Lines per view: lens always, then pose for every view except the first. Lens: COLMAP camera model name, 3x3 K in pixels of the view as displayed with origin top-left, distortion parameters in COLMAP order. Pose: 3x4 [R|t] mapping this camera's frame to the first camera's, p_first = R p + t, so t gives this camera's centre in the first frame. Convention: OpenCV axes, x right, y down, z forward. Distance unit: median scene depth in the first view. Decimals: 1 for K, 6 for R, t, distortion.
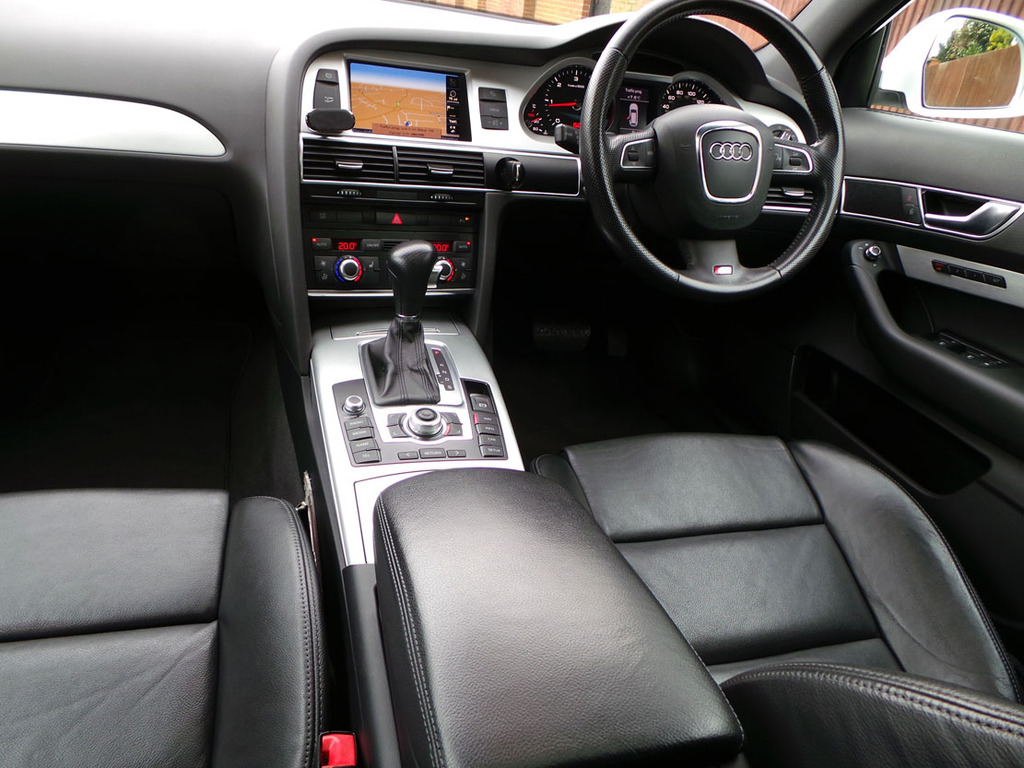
lens RADIAL K [[707.3, 0, 514.4], [0, 707.3, 376.8], [0, 0, 1]] dist [-0.000842, 0.003162]
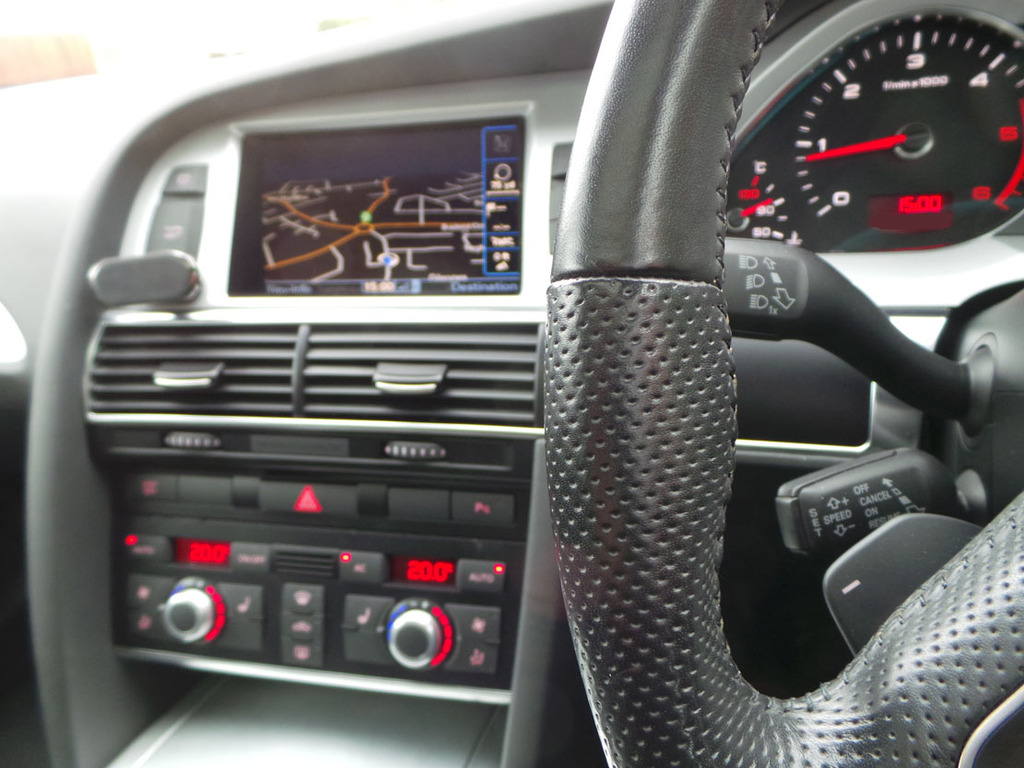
lens RADIAL K [[707.3, 0, 510.8], [0, 707.3, 380.2], [0, 0, 1]] dist [-0.000842, 0.003162]
pose [[0.769289, 0.040640, -0.637607, 0.167882], [-0.103353, 0.992746, -0.061422, -0.265250], [0.630486, 0.113150, 0.767909, 0.722540]]
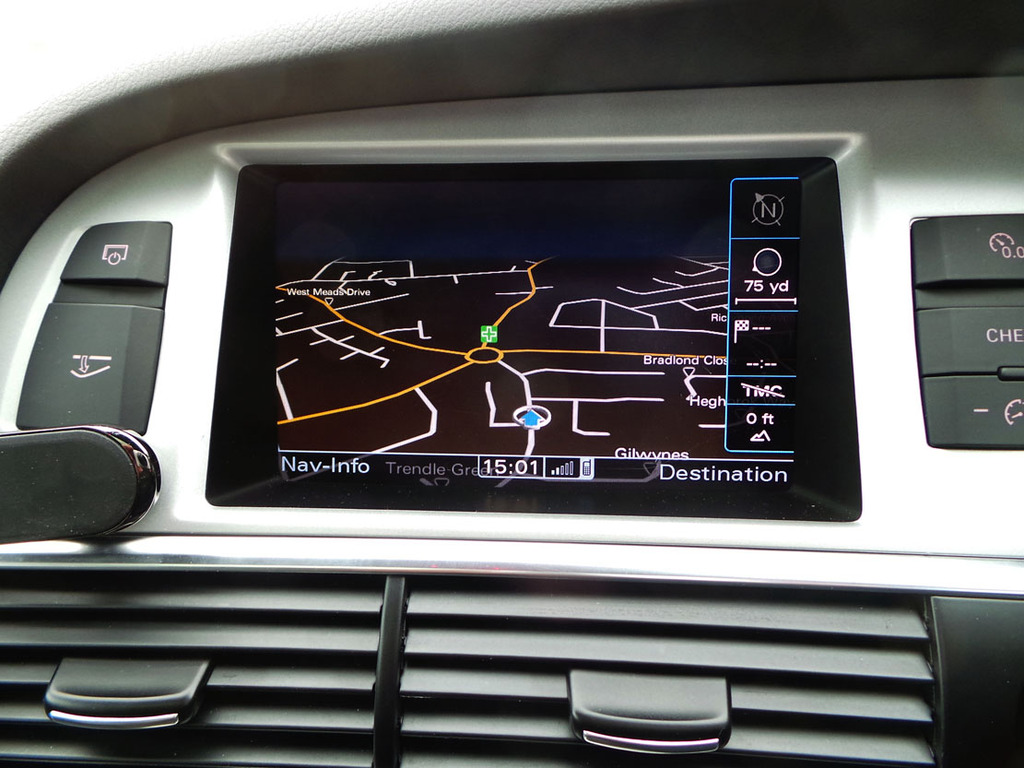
lens RADIAL K [[707.3, 0, 510.4], [0, 707.3, 383.6], [0, 0, 1]] dist [-0.000842, 0.003162]
pose [[0.858862, 0.022184, -0.511727, -0.045254], [-0.090044, 0.990042, -0.108208, -0.337913], [0.504231, 0.139013, 0.852307, 0.796877]]
